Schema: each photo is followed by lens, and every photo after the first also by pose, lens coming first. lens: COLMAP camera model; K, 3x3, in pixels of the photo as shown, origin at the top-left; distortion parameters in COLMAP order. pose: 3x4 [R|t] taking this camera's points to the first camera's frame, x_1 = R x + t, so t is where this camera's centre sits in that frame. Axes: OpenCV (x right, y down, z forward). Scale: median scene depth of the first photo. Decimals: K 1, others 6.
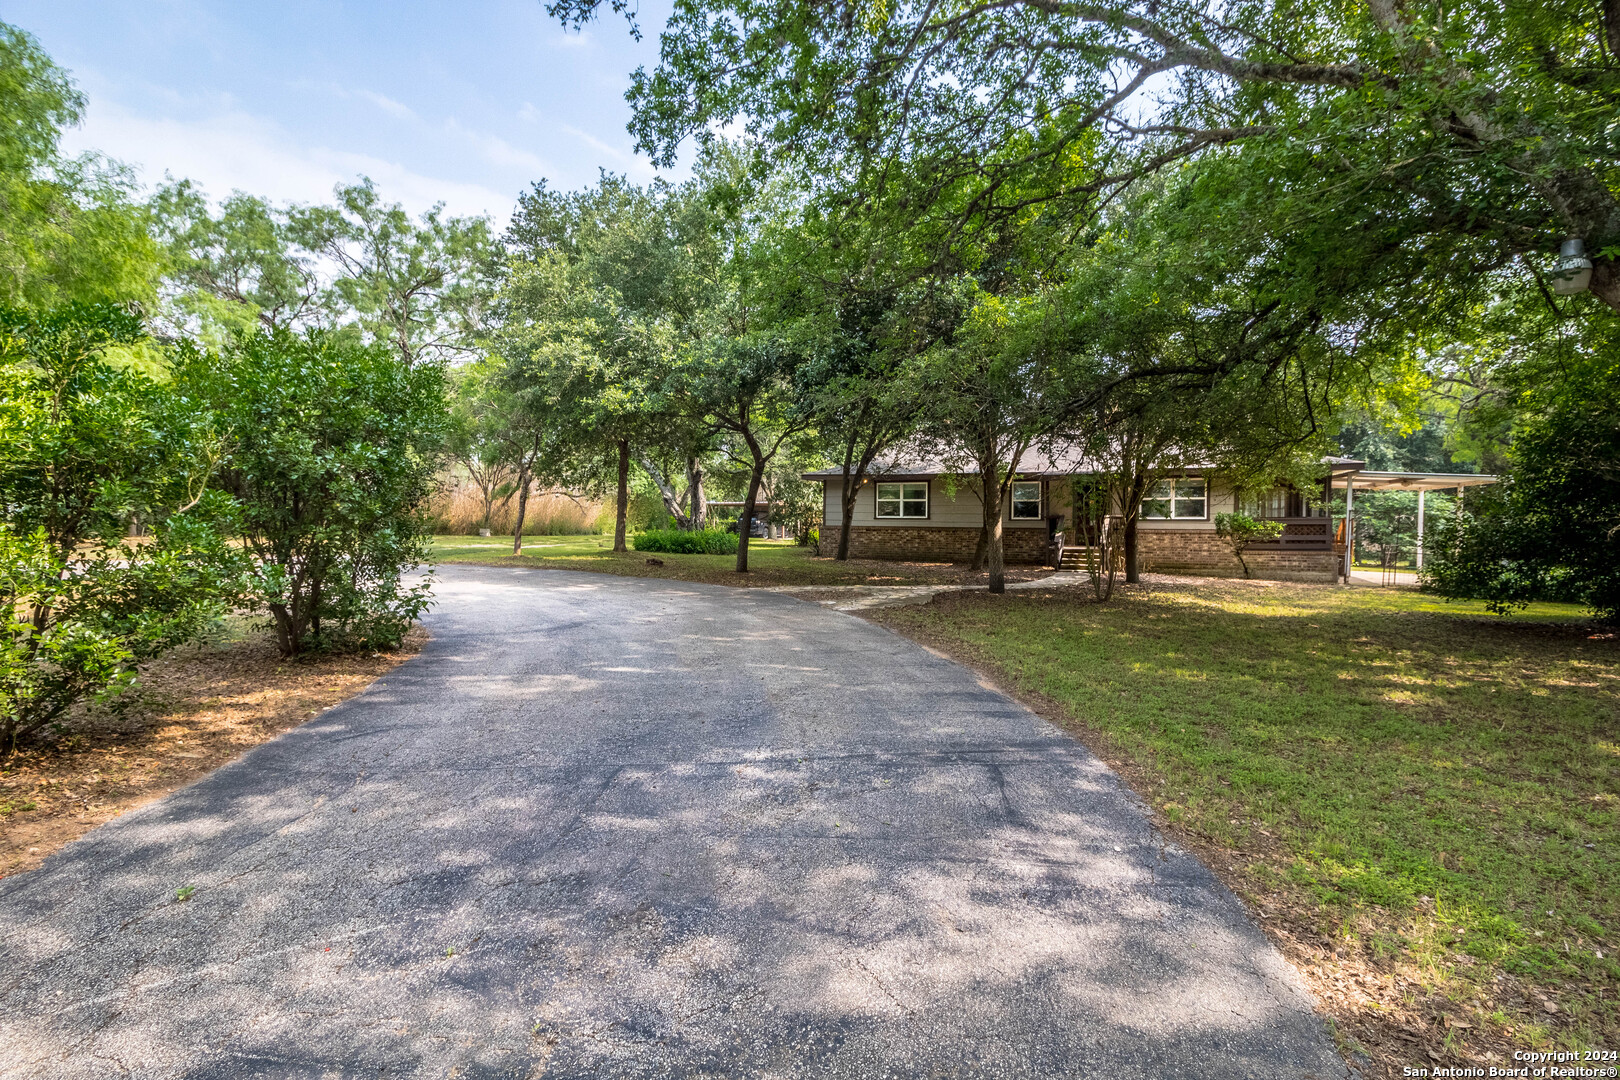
lens RADIAL K [[753.3, 0, 818.0], [0, 753.3, 540.7], [0, 0, 1]] dist [-0.004680, -0.000530]
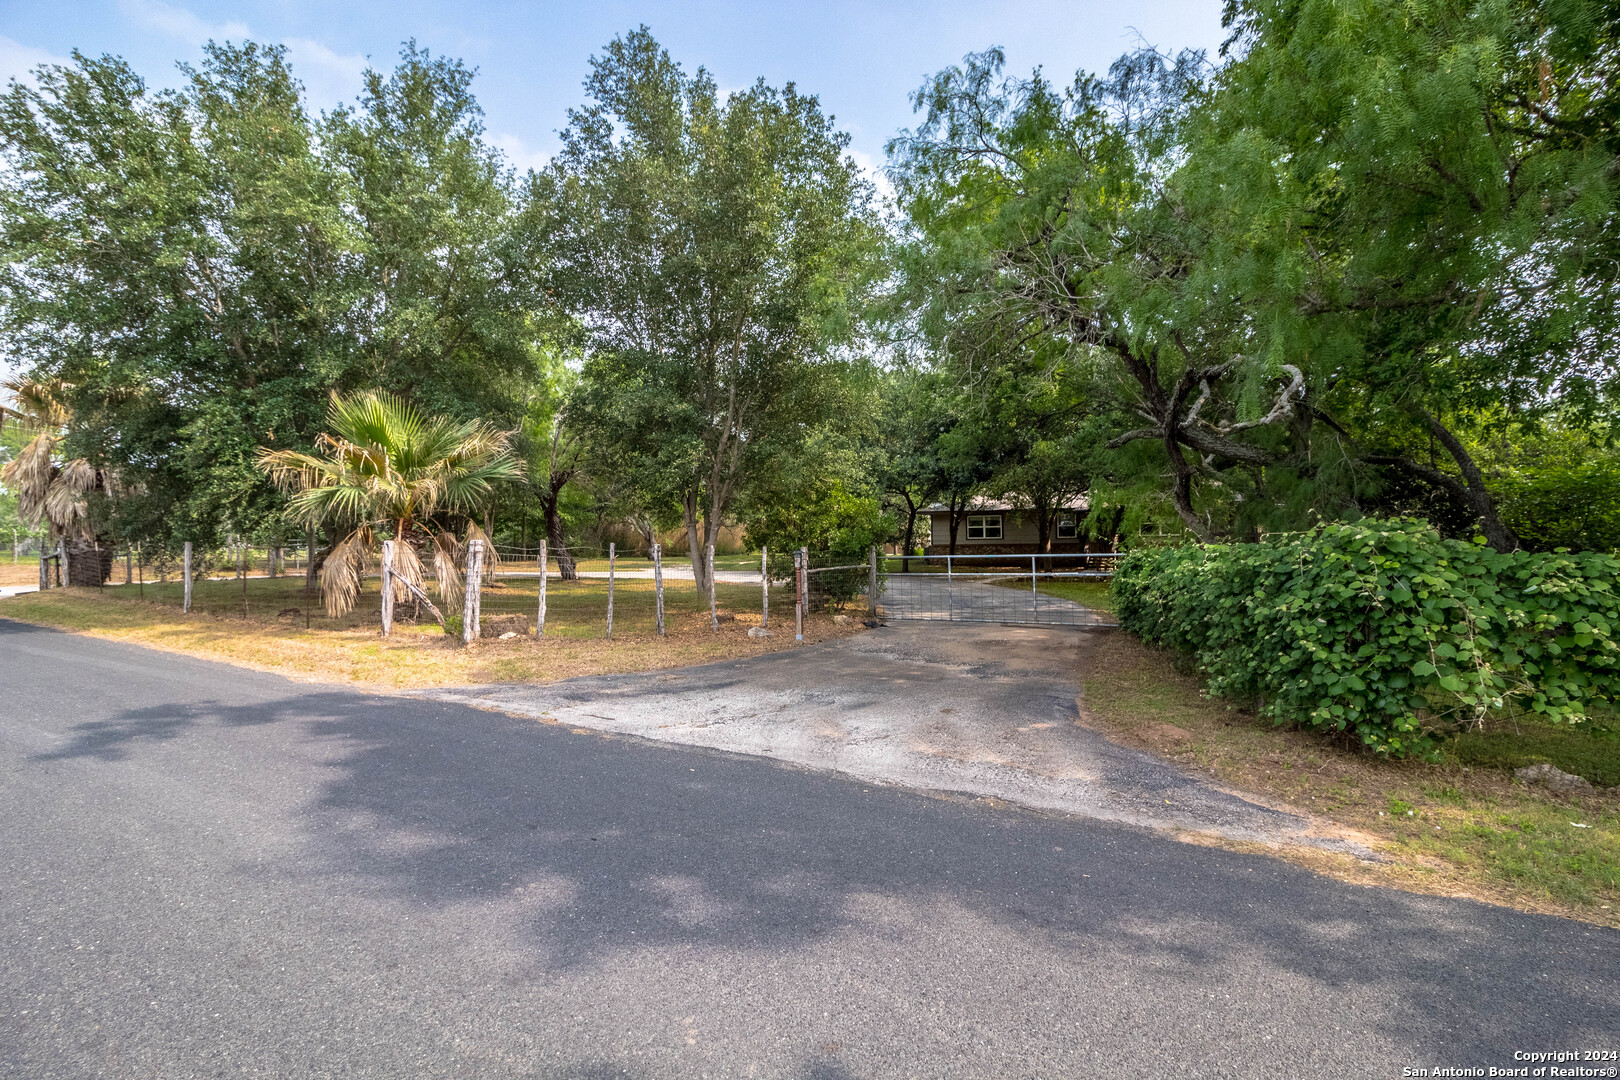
lens RADIAL K [[753.3, 0, 805.5], [0, 753.3, 539.8], [0, 0, 1]] dist [-0.004680, -0.000530]
pose [[0.996607, -0.022674, -0.079125, -0.151227], [0.020602, 0.999426, -0.026900, 0.007330], [0.079689, 0.025179, 0.996502, -0.643668]]
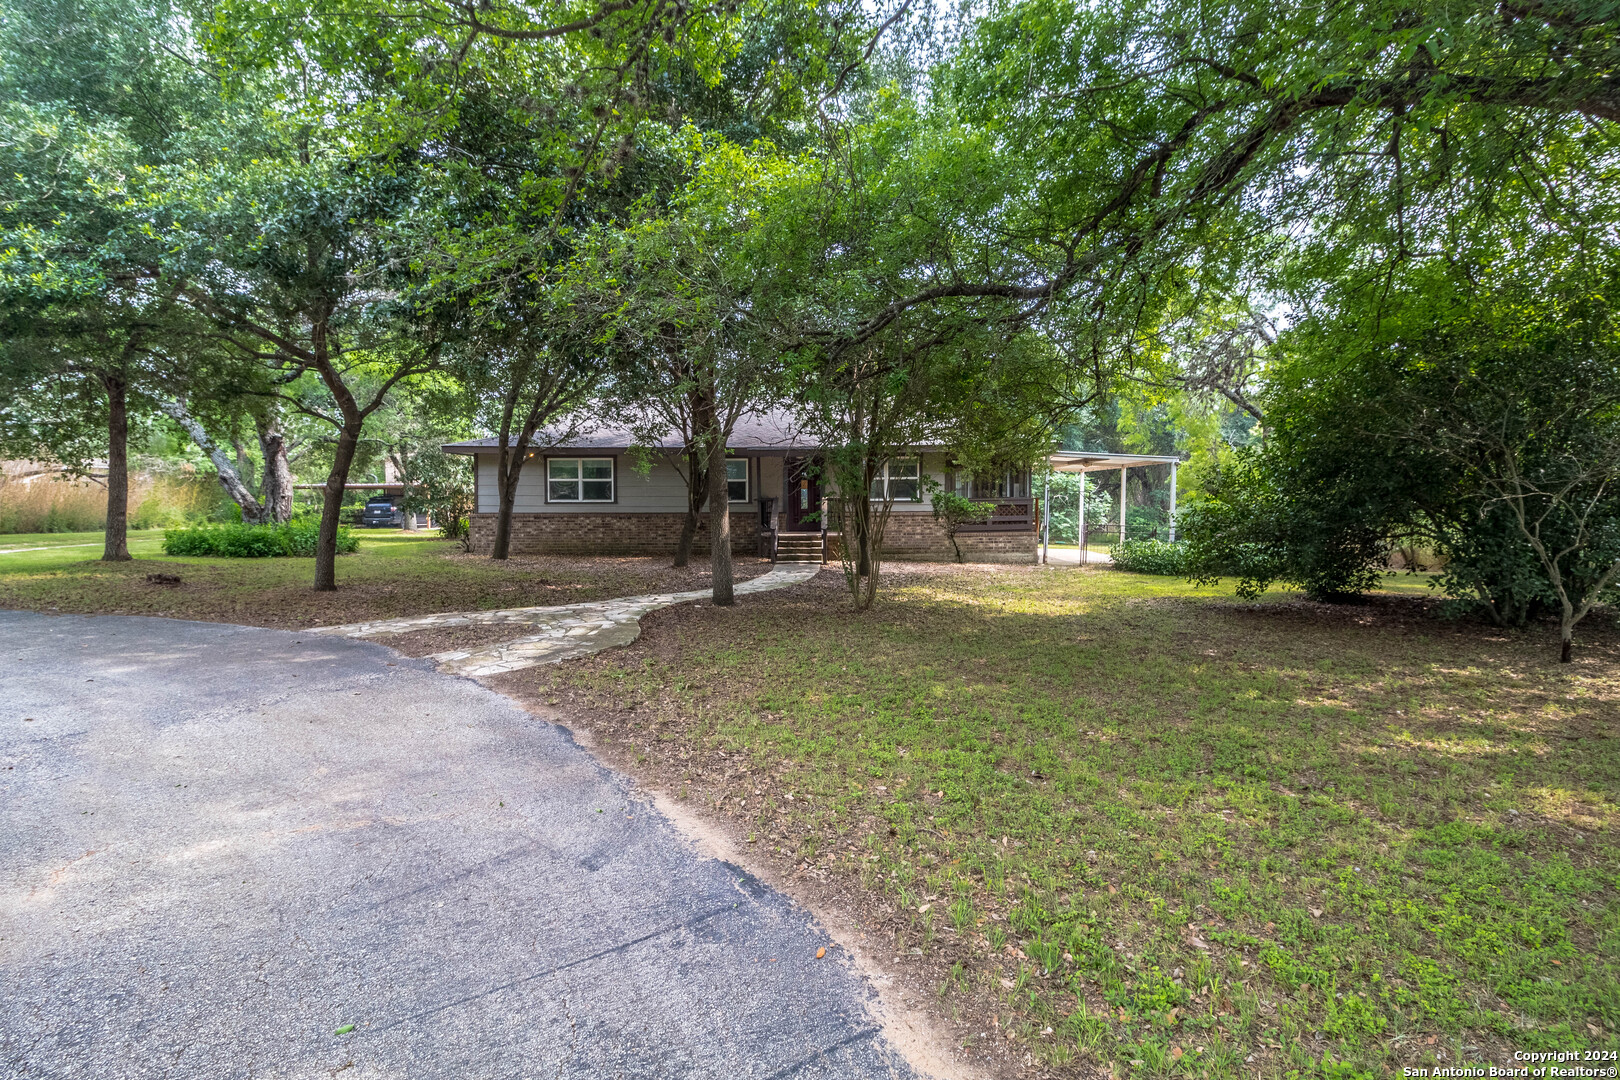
lens RADIAL K [[753.3, 0, 812.3], [0, 753.3, 517.1], [0, 0, 1]] dist [-0.004680, -0.000530]
pose [[0.915778, -0.017989, 0.401282, 0.017106], [0.021514, 0.999759, -0.004279, -0.006178], [-0.401108, 0.012552, 0.915945, 0.192886]]
